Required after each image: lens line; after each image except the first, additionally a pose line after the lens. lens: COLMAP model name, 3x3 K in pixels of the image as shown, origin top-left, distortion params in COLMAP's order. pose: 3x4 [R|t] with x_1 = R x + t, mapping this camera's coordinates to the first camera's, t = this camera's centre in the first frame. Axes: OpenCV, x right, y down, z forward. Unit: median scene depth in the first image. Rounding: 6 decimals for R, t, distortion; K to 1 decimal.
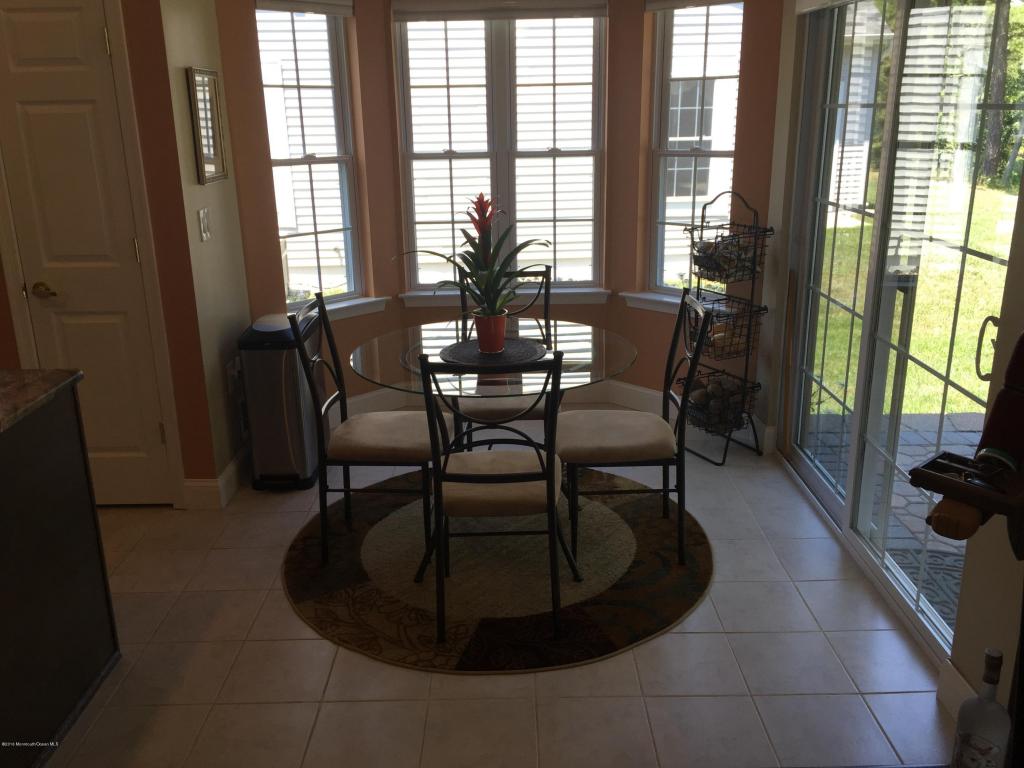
lens RADIAL K [[877.7, 0, 514.8], [0, 877.7, 380.4], [0, 0, 1]] dist [0.074097, -0.087852]
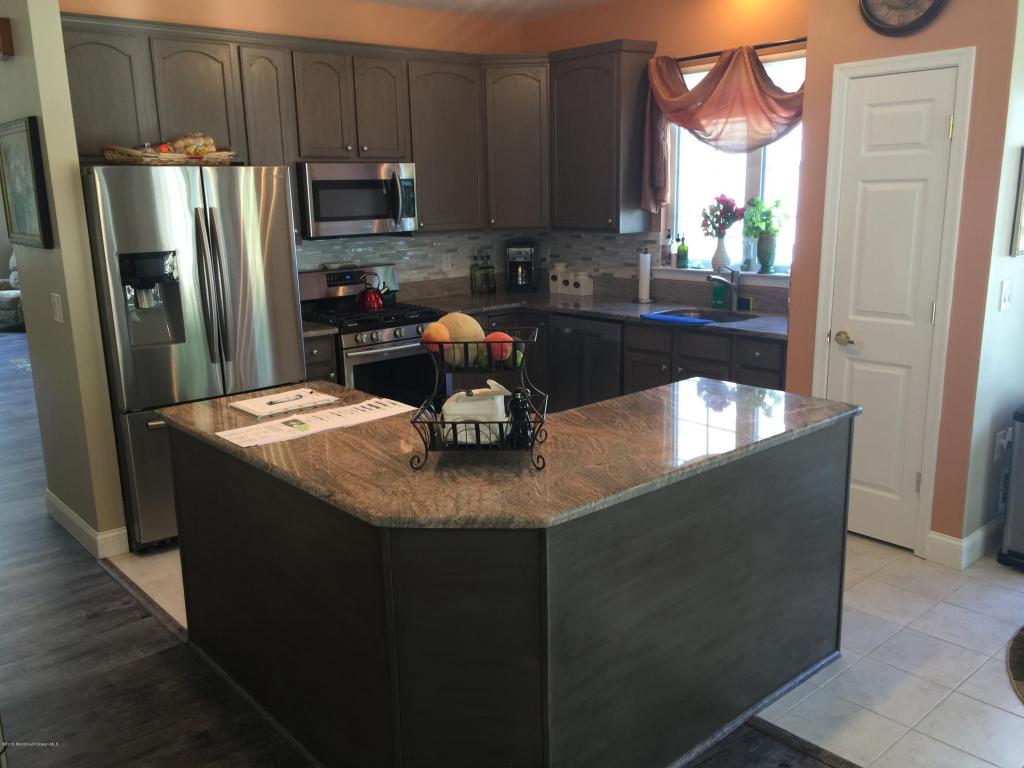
lens RADIAL K [[877.7, 0, 506.4], [0, 877.7, 382.4], [0, 0, 1]] dist [0.074097, -0.087852]
pose [[0.656489, 0.161228, -0.736904, 0.049579], [-0.211330, 0.977082, 0.025508, 0.020760], [0.724128, 0.138985, 0.675516, -0.107068]]
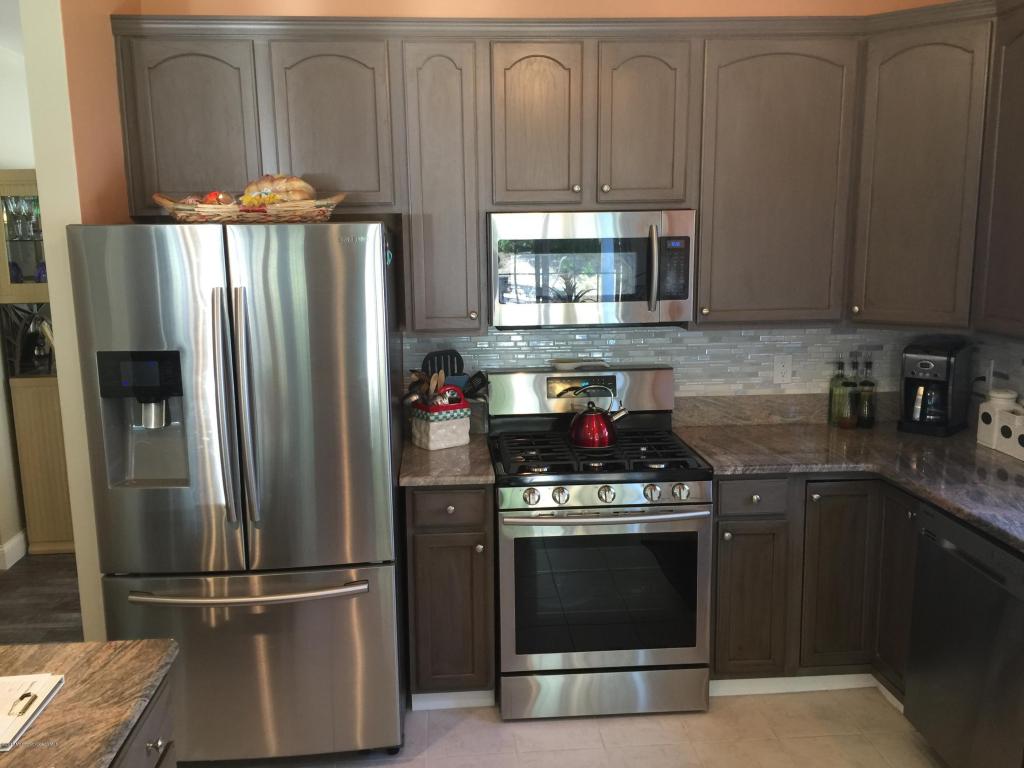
lens RADIAL K [[877.7, 0, 505.9], [0, 877.7, 380.2], [0, 0, 1]] dist [0.074097, -0.087852]
pose [[0.070626, 0.180893, -0.980964, -0.335859], [-0.287334, 0.945426, 0.153652, -0.198261], [0.955223, 0.271012, 0.118749, 0.516454]]
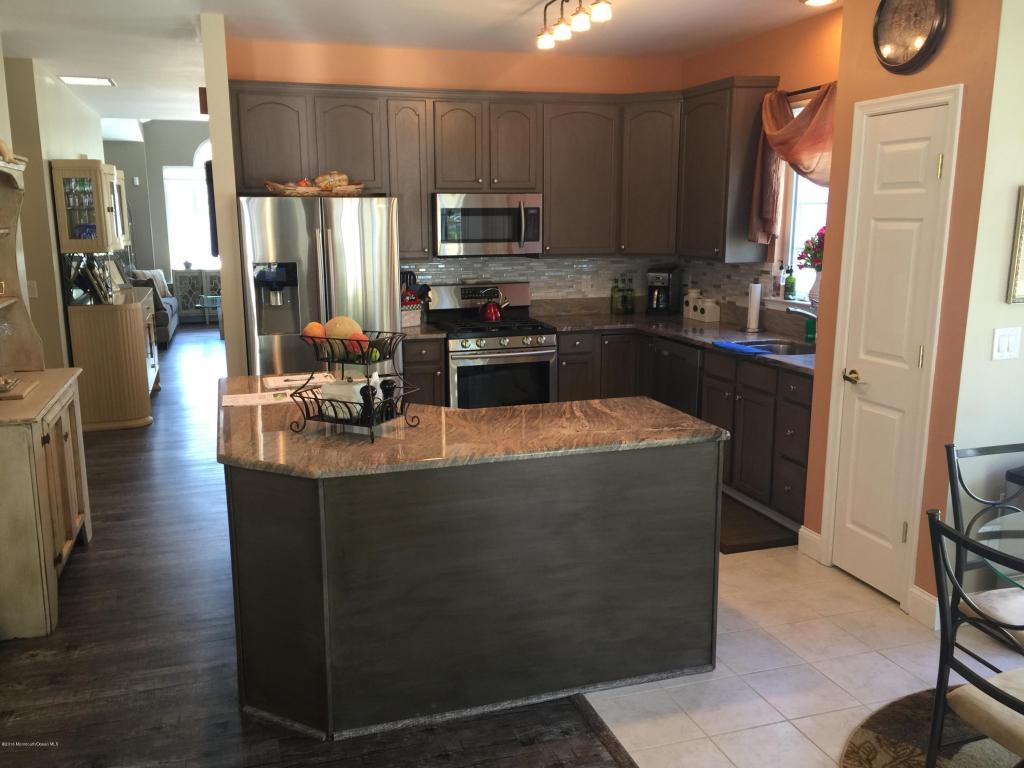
lens RADIAL K [[877.7, 0, 498.5], [0, 877.7, 379.8], [0, 0, 1]] dist [0.074097, -0.087852]
pose [[0.297578, 0.187837, -0.936037, 0.409846], [-0.283220, 0.953686, 0.101339, -0.083119], [0.911720, 0.234948, 0.336995, 0.190192]]
